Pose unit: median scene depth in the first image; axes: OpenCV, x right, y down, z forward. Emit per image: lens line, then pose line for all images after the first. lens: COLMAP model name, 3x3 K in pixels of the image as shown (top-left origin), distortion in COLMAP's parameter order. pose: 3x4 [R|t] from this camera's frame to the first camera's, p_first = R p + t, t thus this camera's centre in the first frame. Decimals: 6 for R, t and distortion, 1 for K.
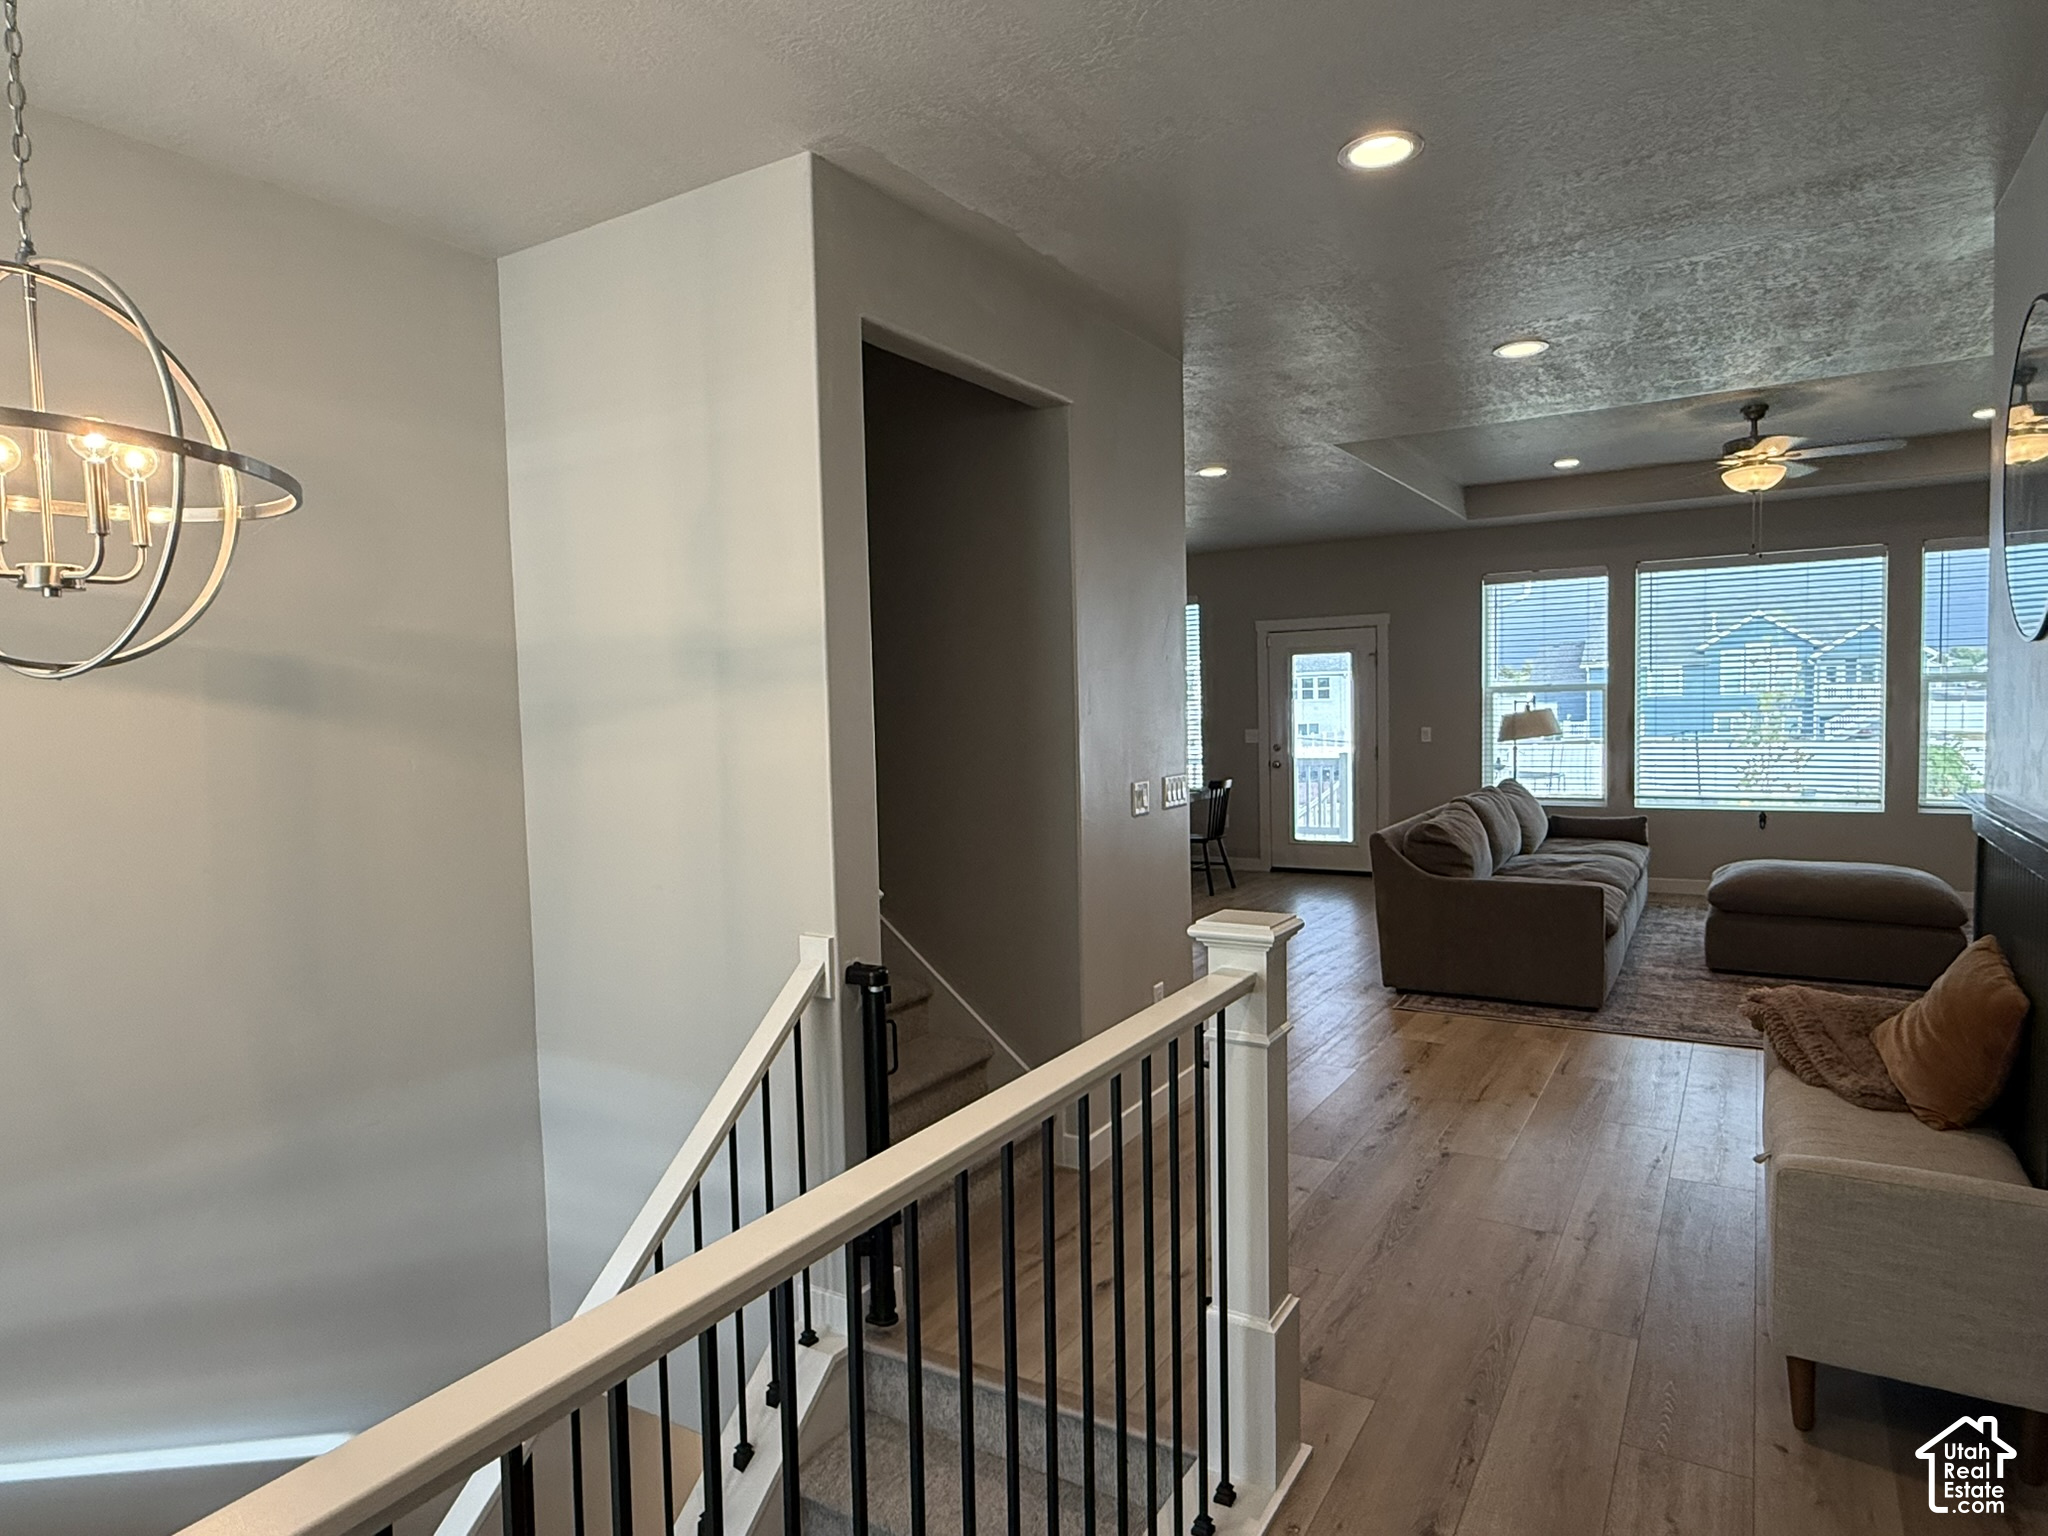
lens RADIAL K [[1183.5, 0, 1032.0], [0, 1183.5, 773.7], [0, 0, 1]] dist [-0.003941, 0.002009]
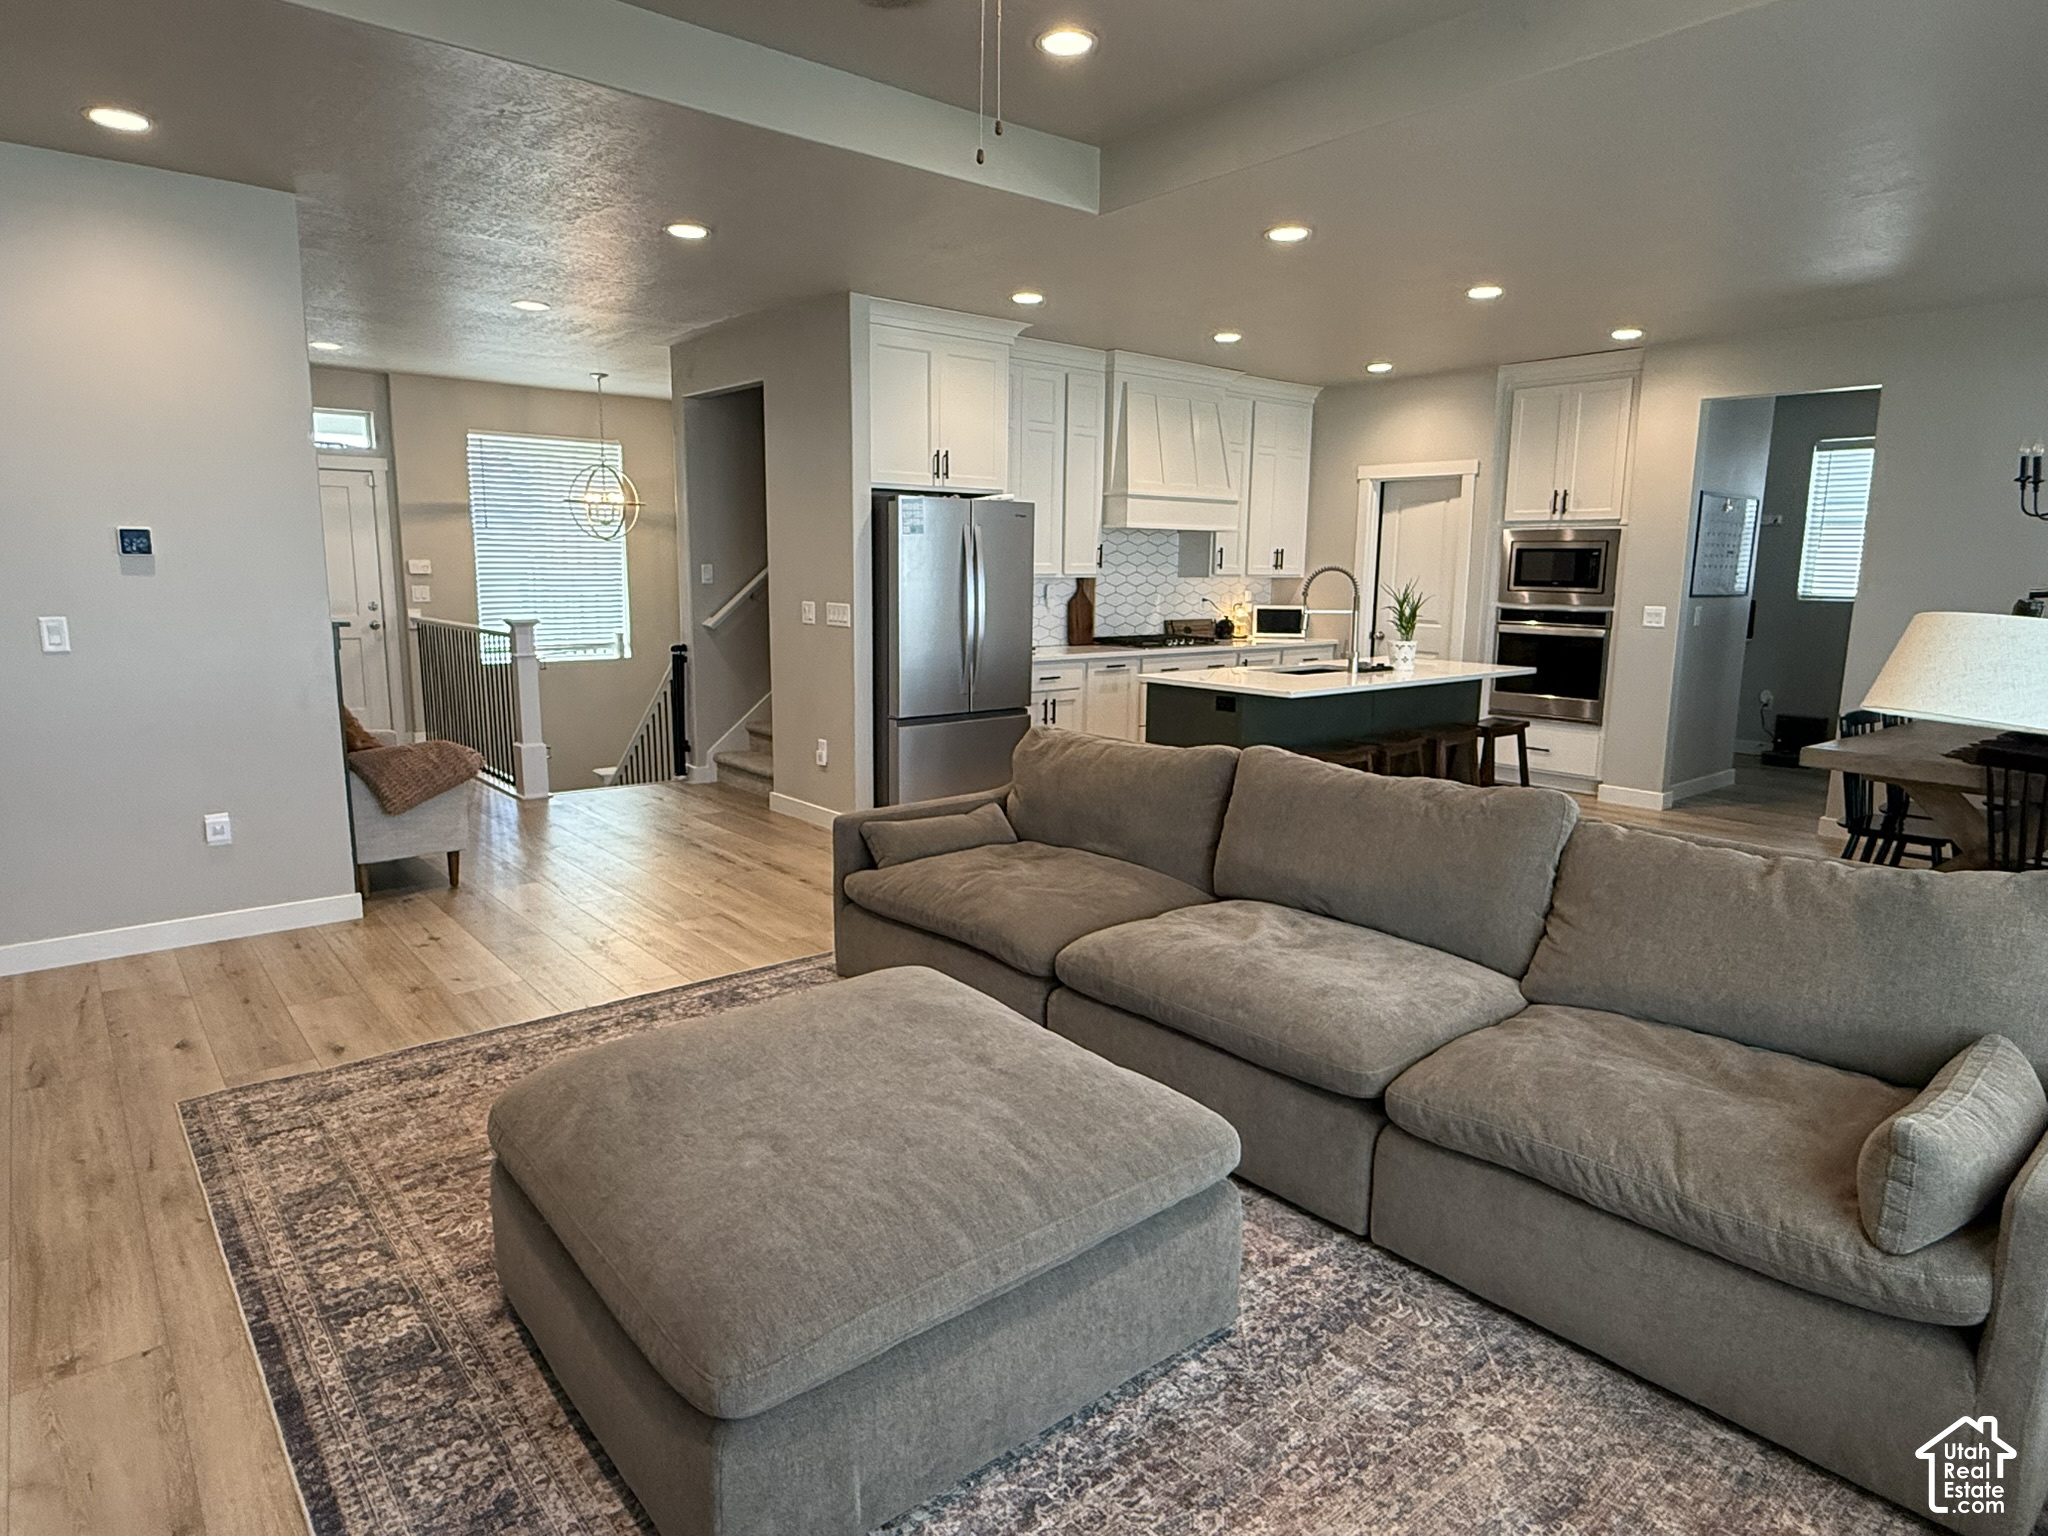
lens RADIAL K [[1183.5, 0, 1008.1], [0, 1183.5, 768.3], [0, 0, 1]] dist [-0.003941, 0.002009]
pose [[-0.324695, 0.185114, -0.927527, 0.731269], [-0.057595, 0.974970, 0.214745, -0.064070], [0.944064, 0.123148, -0.305906, 0.858519]]
